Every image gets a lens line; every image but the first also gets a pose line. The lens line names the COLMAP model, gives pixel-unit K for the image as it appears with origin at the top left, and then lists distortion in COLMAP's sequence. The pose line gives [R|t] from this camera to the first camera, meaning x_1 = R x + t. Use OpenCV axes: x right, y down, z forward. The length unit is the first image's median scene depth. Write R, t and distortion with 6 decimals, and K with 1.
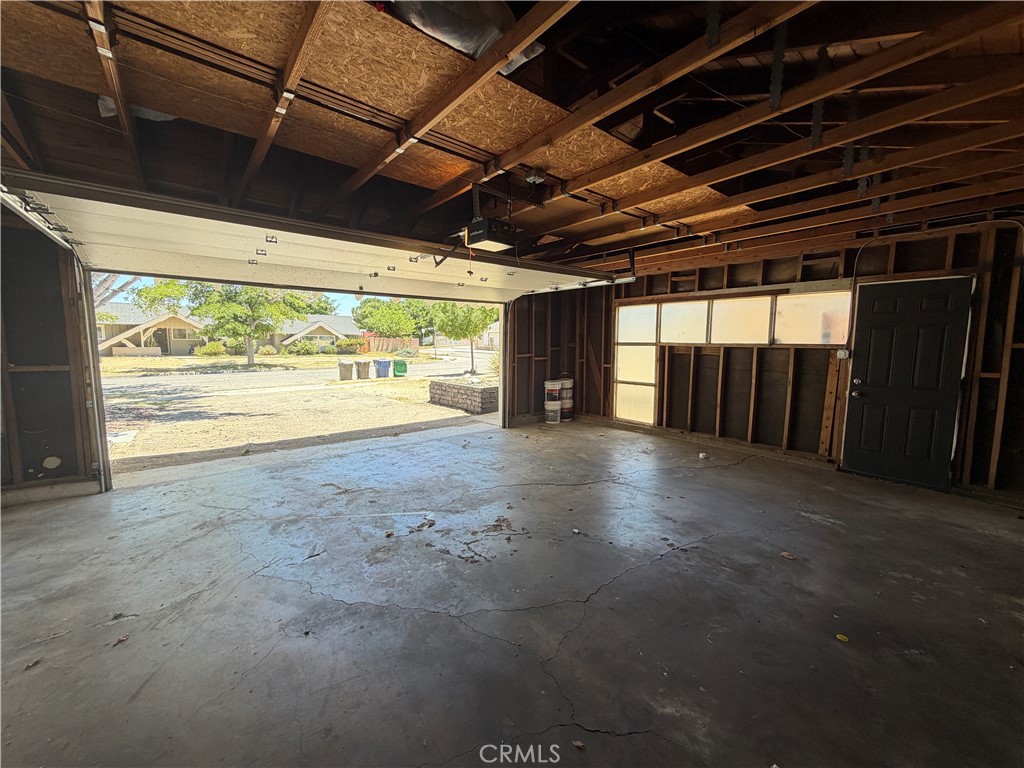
lens RADIAL K [[408.2, 0, 510.6], [0, 408.2, 384.3], [0, 0, 1]] dist [0.001386, 0.000012]
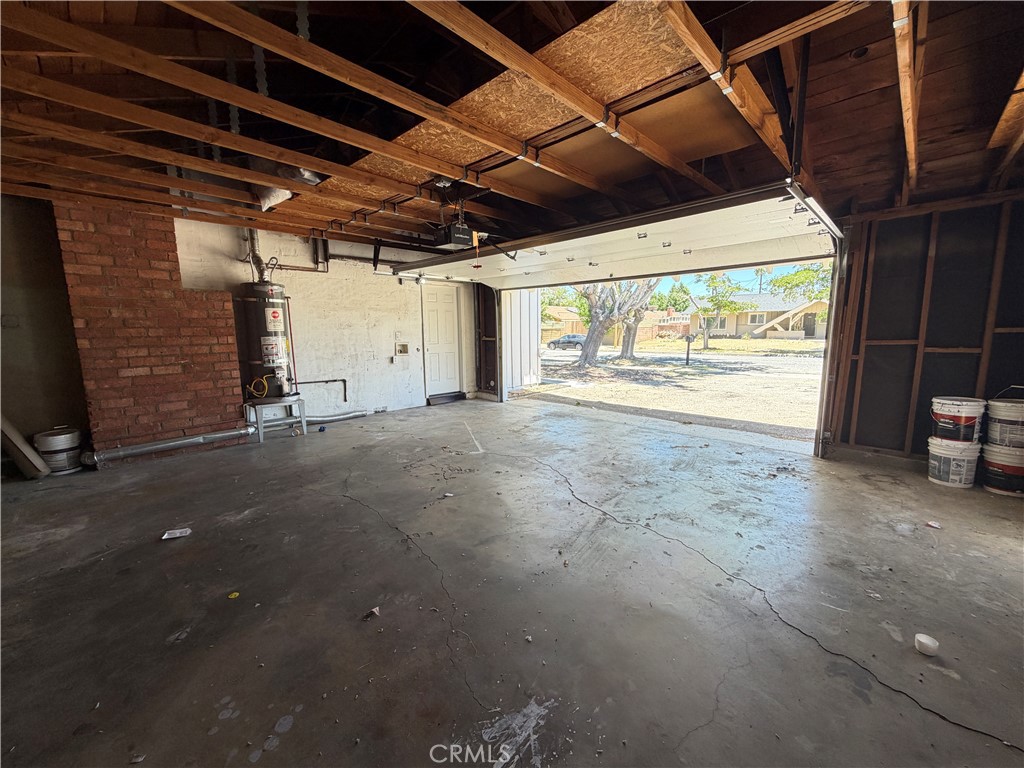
lens RADIAL K [[408.2, 0, 510.2], [0, 408.2, 384.9], [0, 0, 1]] dist [0.001386, 0.000012]
pose [[0.121995, 0.130243, -0.983948, 0.859350], [-0.090752, 0.988664, 0.119615, -0.055921], [0.988373, 0.074702, 0.132432, 0.698869]]
